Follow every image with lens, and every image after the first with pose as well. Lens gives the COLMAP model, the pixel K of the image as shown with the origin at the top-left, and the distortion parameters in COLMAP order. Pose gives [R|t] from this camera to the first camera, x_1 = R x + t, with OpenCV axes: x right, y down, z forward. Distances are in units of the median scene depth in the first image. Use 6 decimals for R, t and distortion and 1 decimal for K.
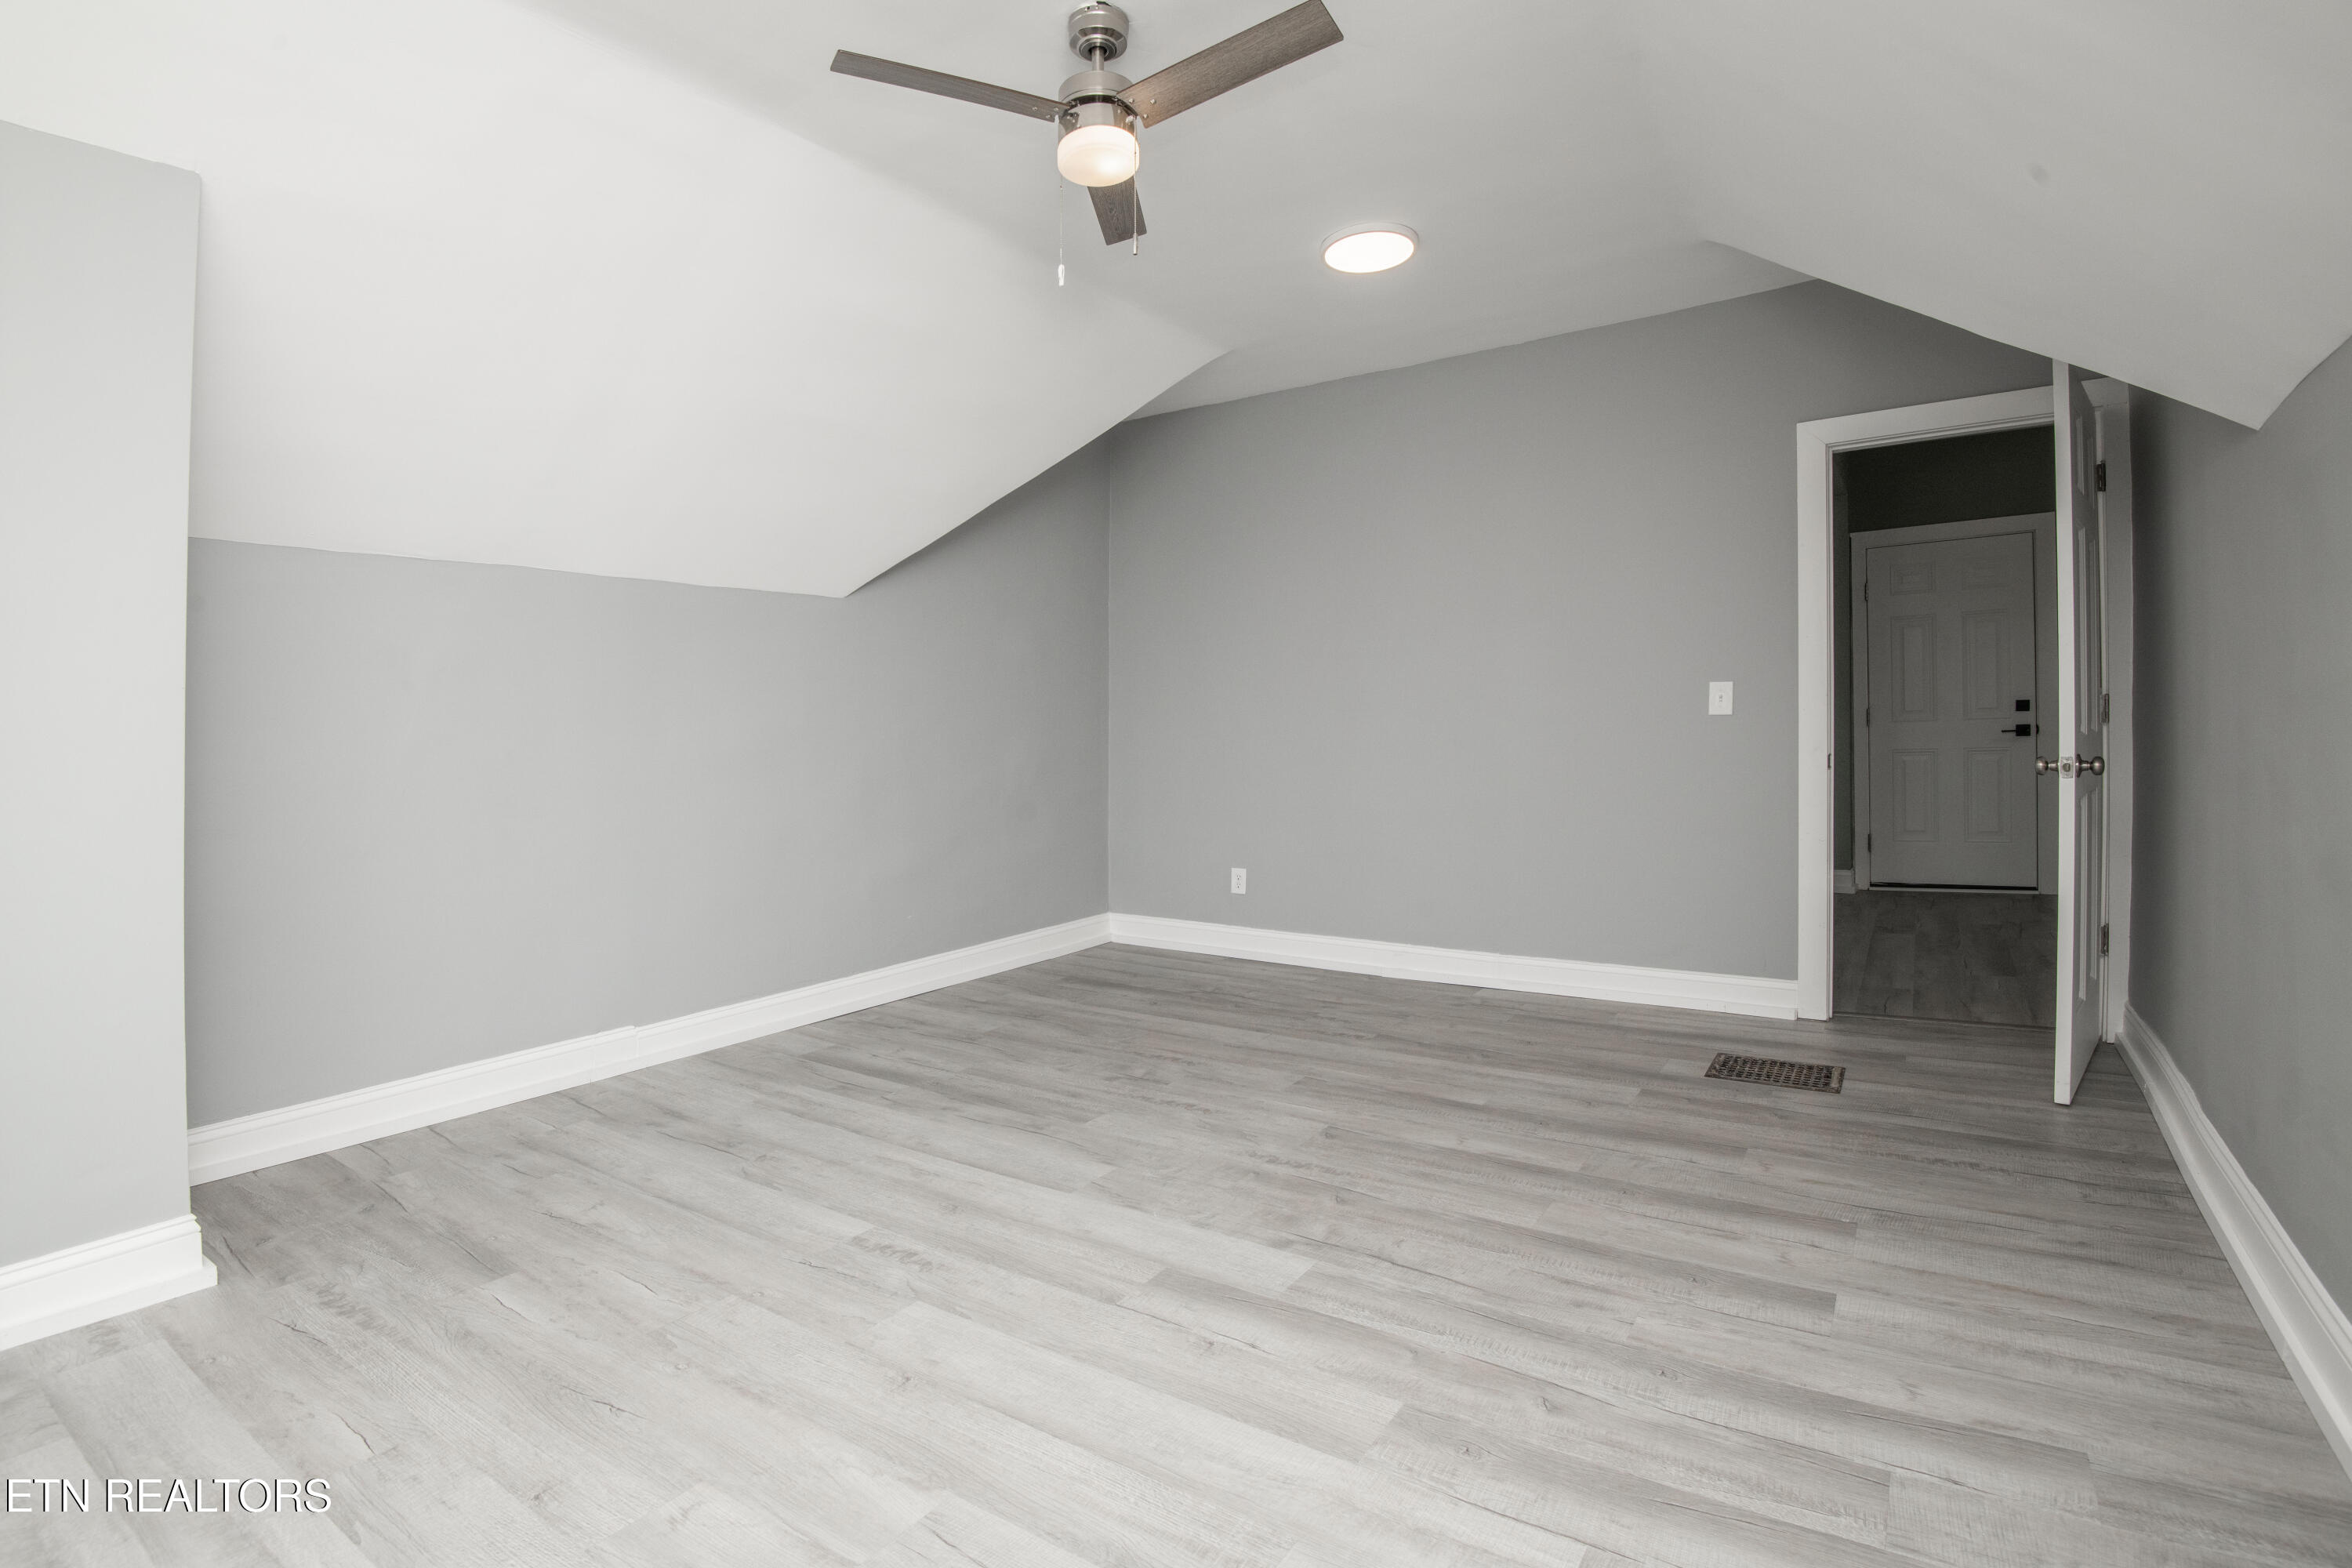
lens RADIAL K [[1127.2, 0, 1173.4], [0, 1127.2, 773.3], [0, 0, 1]] dist [-0.026228, -0.001095]
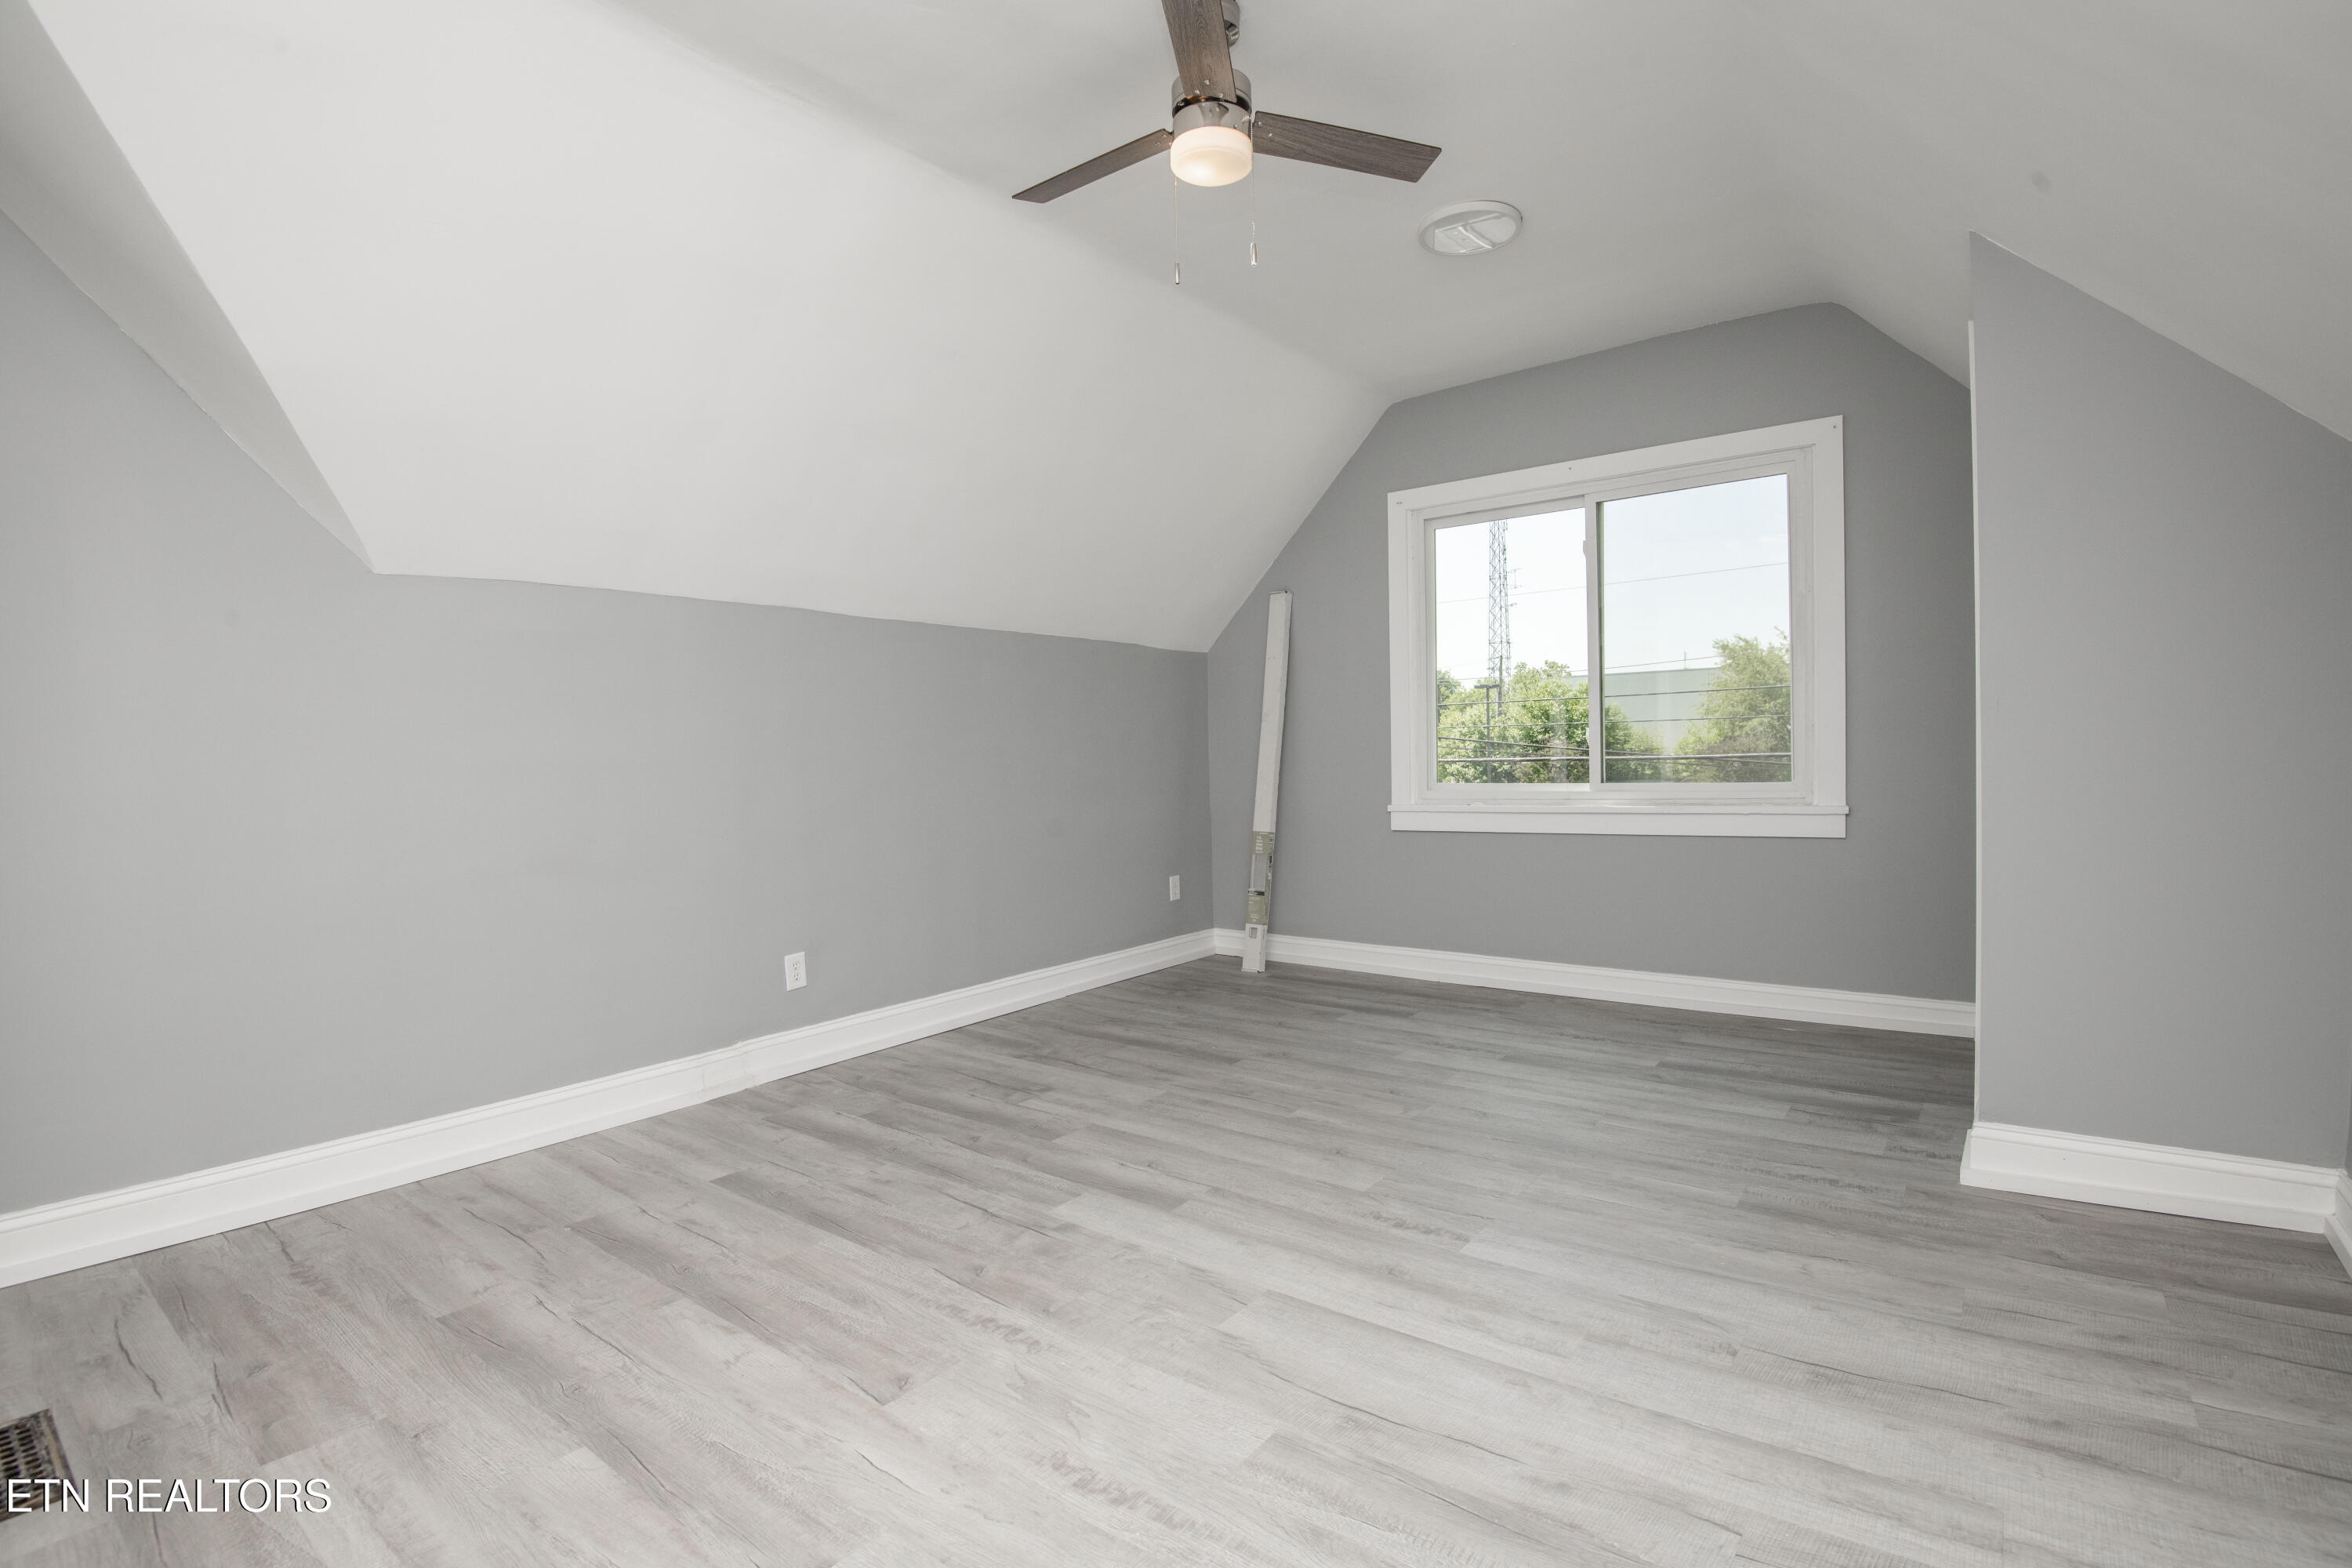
lens RADIAL K [[1127.2, 0, 1177.1], [0, 1127.2, 789.2], [0, 0, 1]] dist [-0.026228, -0.001095]
pose [[-0.996651, 0.049534, 0.065059, -0.105682], [0.053213, 0.997007, 0.056089, -0.071941], [-0.062086, 0.059363, -0.996304, 2.026303]]
